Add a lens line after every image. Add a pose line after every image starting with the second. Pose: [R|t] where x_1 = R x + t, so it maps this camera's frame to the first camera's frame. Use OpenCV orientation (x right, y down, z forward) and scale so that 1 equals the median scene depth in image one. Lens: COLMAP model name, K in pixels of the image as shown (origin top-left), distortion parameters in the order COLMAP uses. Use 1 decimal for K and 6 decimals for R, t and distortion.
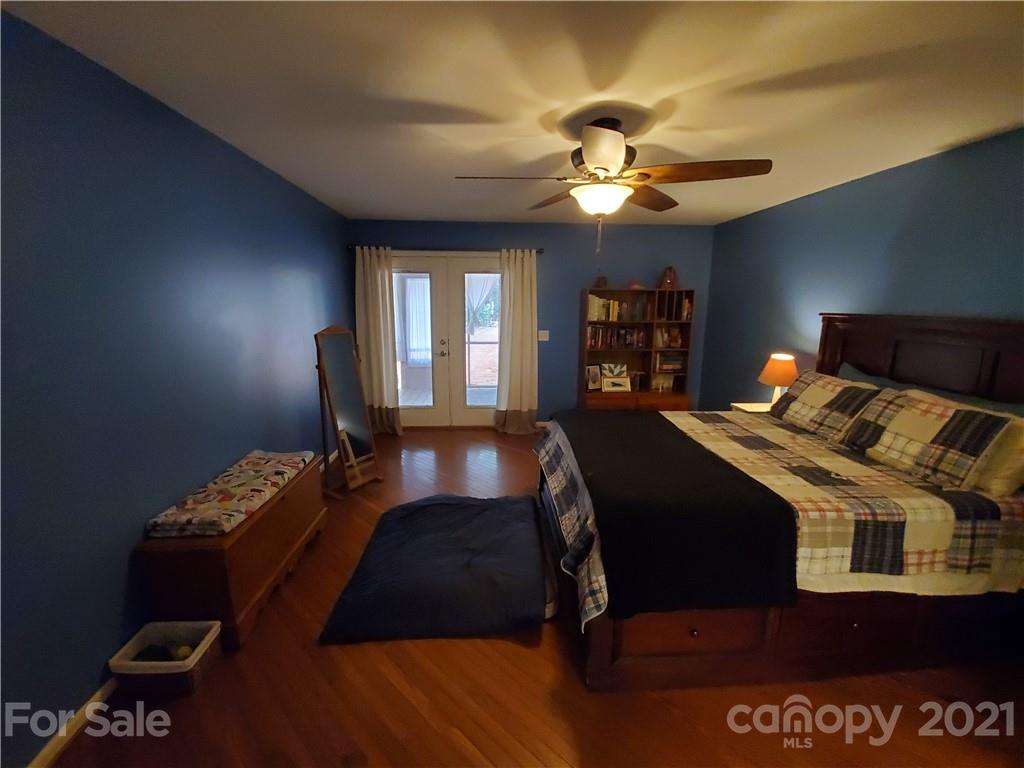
lens RADIAL K [[406.4, 0, 509.7], [0, 406.4, 382.8], [0, 0, 1]] dist [-0.010452, -0.002577]
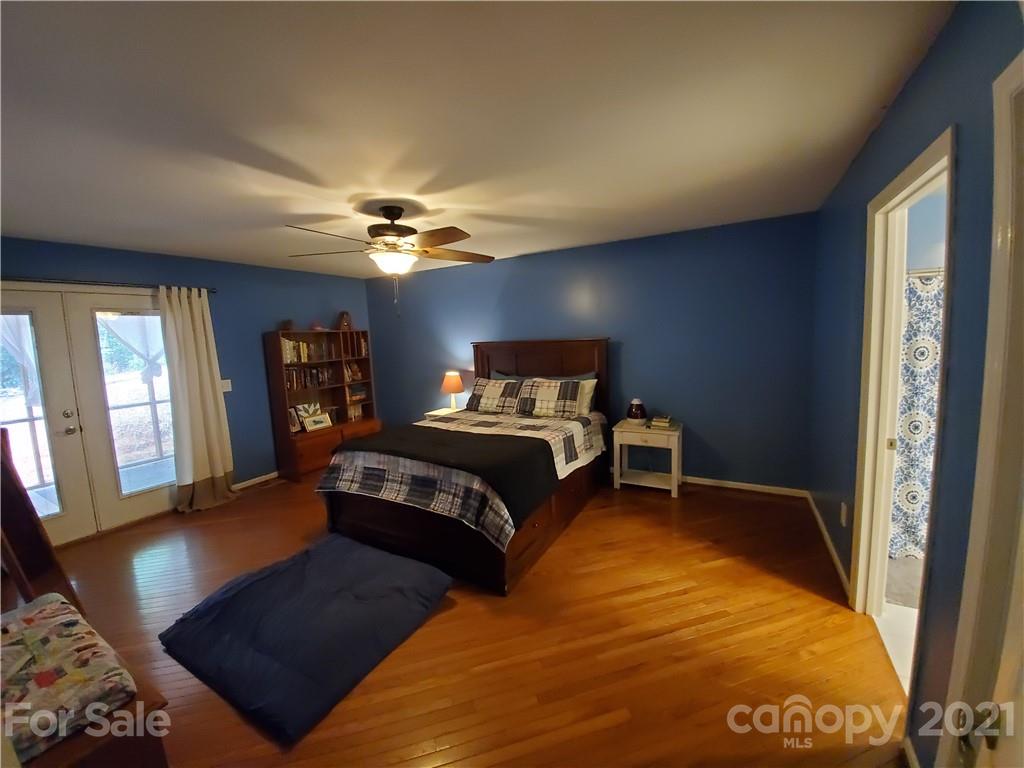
lens RADIAL K [[406.4, 0, 512.6], [0, 406.4, 382.2], [0, 0, 1]] dist [-0.010452, -0.002577]
pose [[0.532937, -0.123515, 0.837092, -0.337290], [0.207869, 0.978083, 0.011979, -0.004916], [-0.820225, 0.167622, 0.546931, 0.014656]]
